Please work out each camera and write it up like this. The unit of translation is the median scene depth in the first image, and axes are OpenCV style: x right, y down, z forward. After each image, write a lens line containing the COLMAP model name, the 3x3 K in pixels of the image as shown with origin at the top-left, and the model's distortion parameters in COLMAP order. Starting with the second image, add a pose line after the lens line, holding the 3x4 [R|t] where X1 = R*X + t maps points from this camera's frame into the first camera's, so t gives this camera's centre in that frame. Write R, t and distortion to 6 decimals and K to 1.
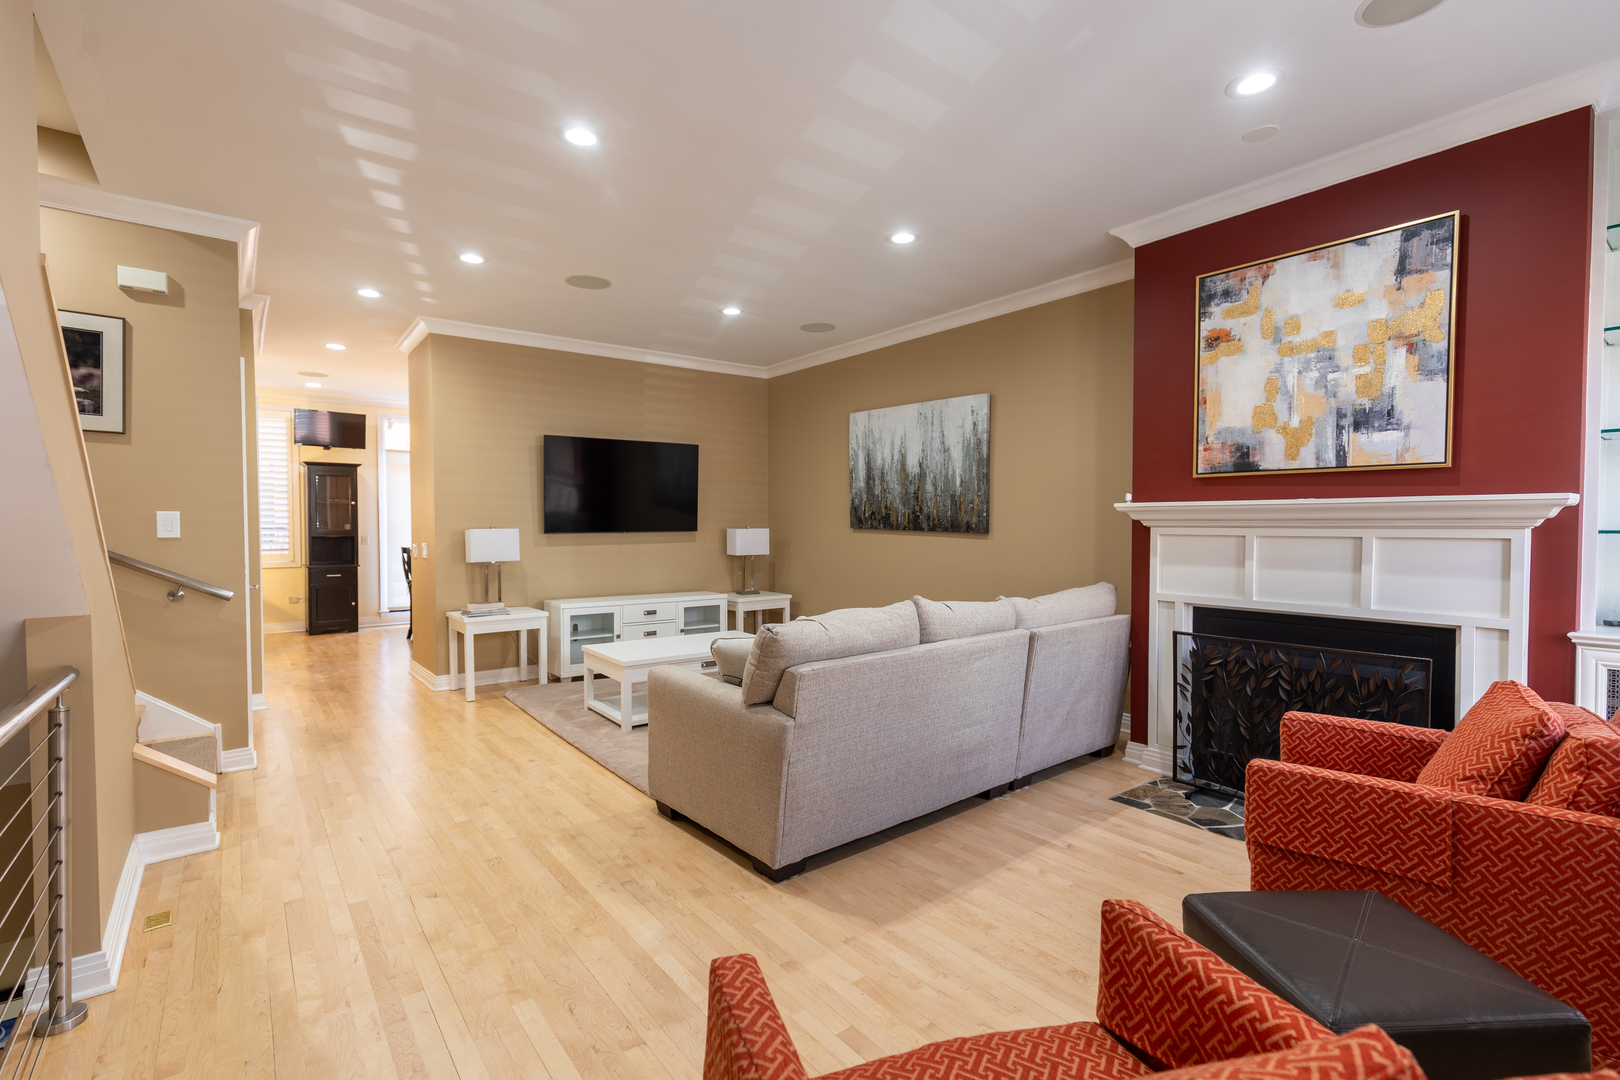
lens RADIAL K [[746.8, 0, 788.1], [0, 746.8, 540.8], [0, 0, 1]] dist [0.002976, -0.000903]
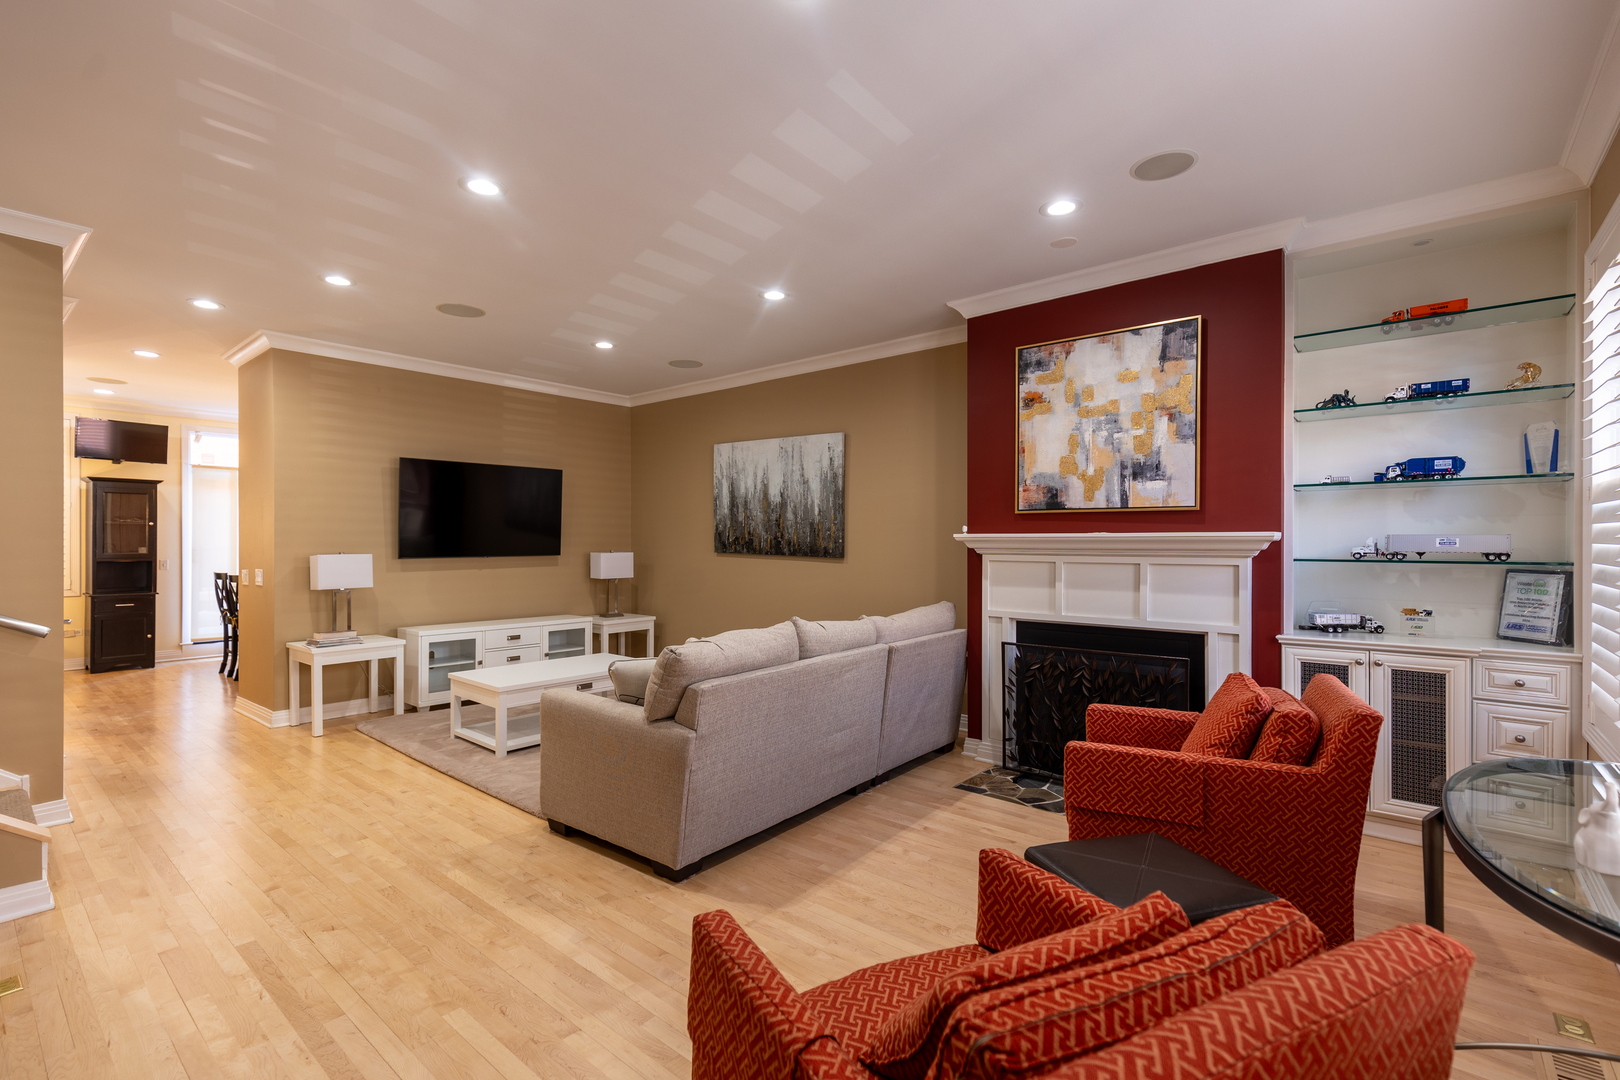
lens RADIAL K [[746.8, 0, 782.4], [0, 746.8, 539.1], [0, 0, 1]] dist [0.002976, -0.000903]
pose [[0.977846, 0.000856, 0.209324, -0.075491], [0.004691, 0.999651, -0.026001, -0.013397], [-0.209274, 0.026407, 0.977501, -0.093629]]
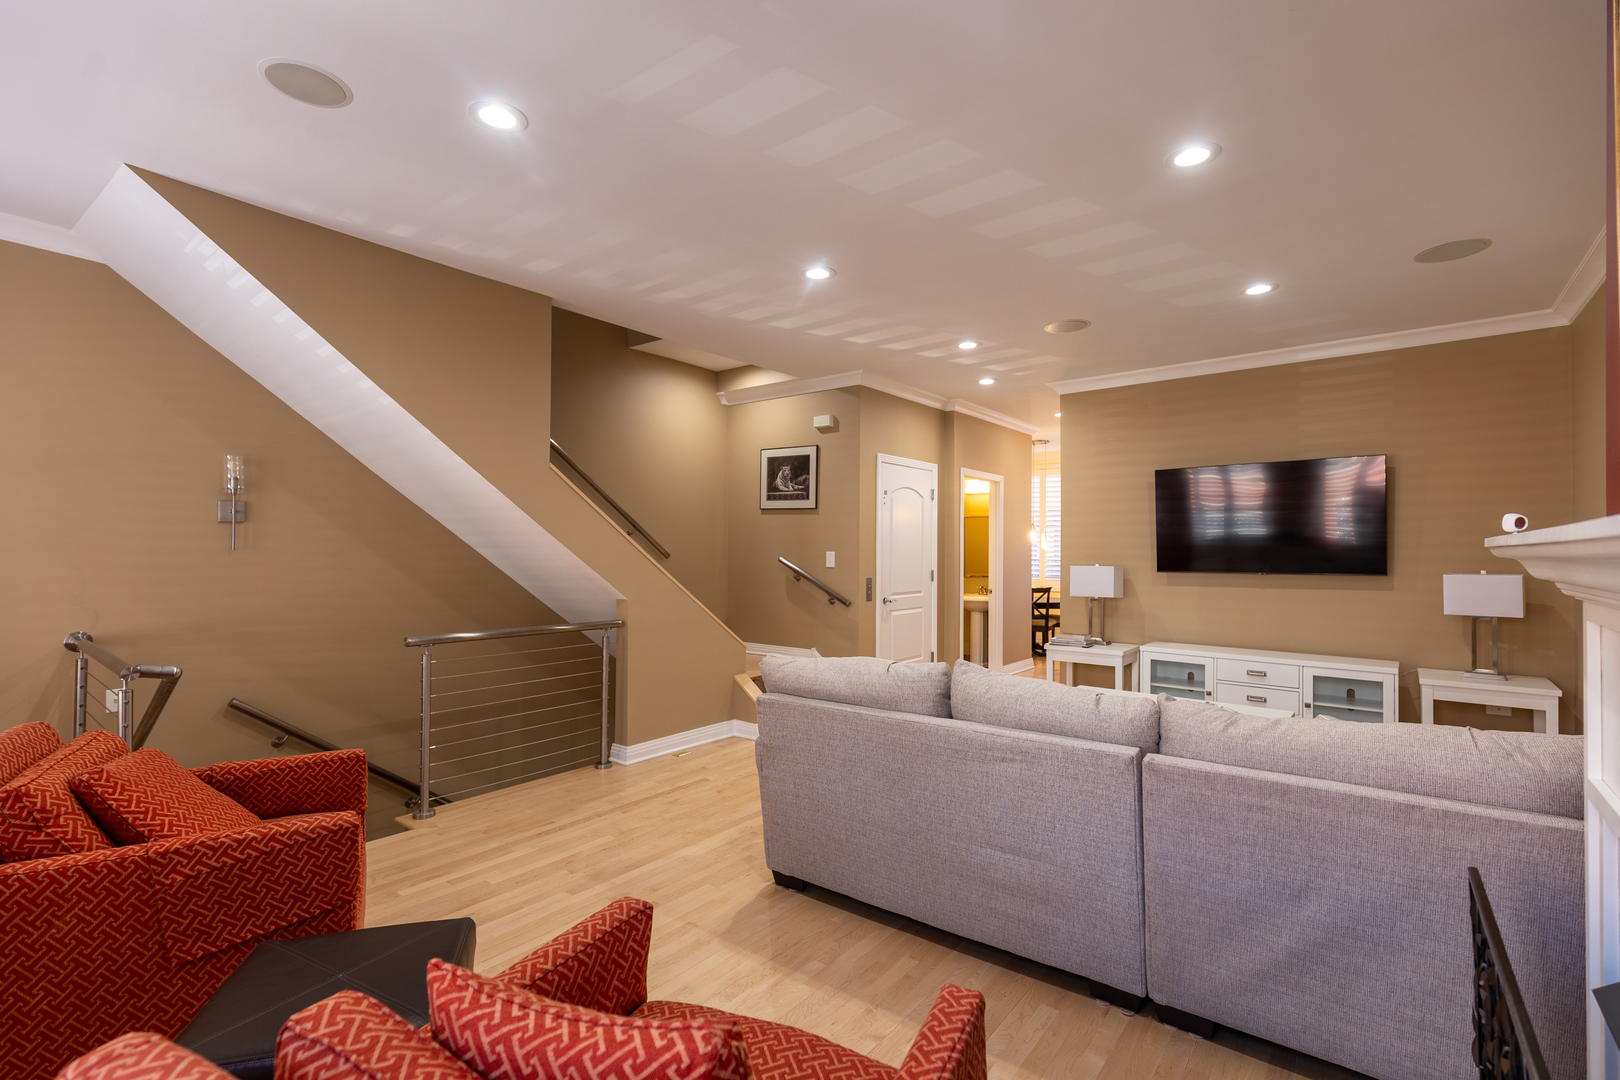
lens RADIAL K [[746.8, 0, 838.2], [0, 746.8, 537.4], [0, 0, 1]] dist [0.002976, -0.000903]
pose [[0.245326, -0.015625, -0.969315, 0.870833], [-0.029361, 0.999292, -0.023539, -0.033968], [0.968996, 0.034235, 0.244694, 0.621720]]
